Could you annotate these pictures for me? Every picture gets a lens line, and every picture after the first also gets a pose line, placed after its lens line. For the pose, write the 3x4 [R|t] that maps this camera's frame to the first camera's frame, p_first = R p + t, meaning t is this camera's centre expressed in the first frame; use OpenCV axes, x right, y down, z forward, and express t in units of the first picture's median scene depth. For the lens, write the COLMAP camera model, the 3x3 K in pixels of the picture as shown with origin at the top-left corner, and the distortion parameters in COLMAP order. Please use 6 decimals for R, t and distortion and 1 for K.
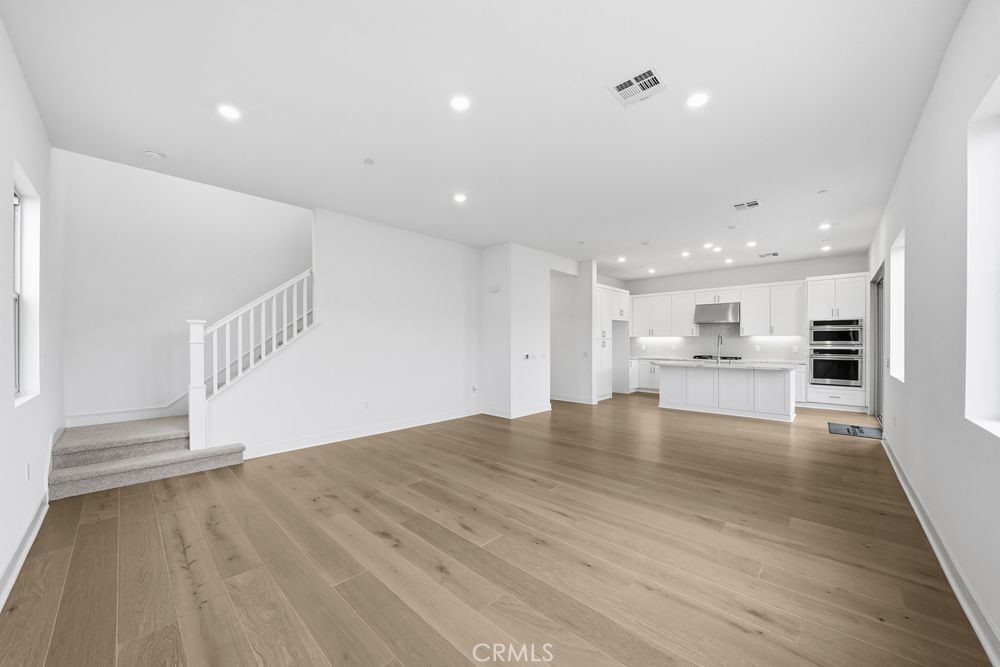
lens RADIAL K [[359.4, 0, 494.7], [0, 359.4, 340.3], [0, 0, 1]] dist [-0.013806, -0.000116]
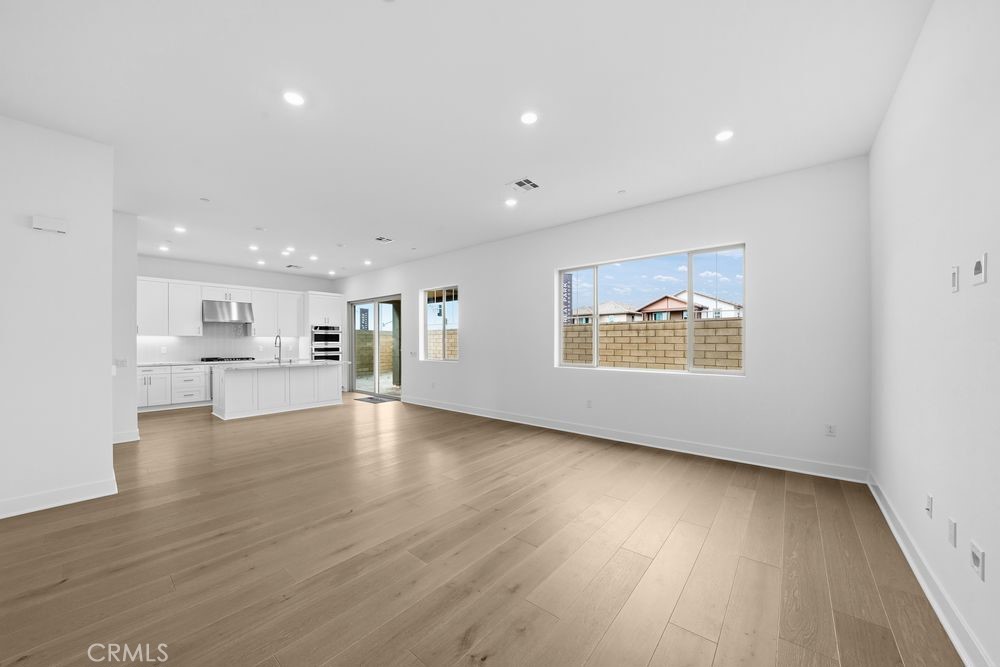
lens RADIAL K [[359.4, 0, 494.8], [0, 359.4, 339.2], [0, 0, 1]] dist [-0.013806, -0.000116]
pose [[-0.056148, 0.007504, 0.998394, -0.428130], [-0.001335, 0.999970, -0.007591, 0.002283], [-0.998422, -0.001759, -0.056137, 0.432663]]
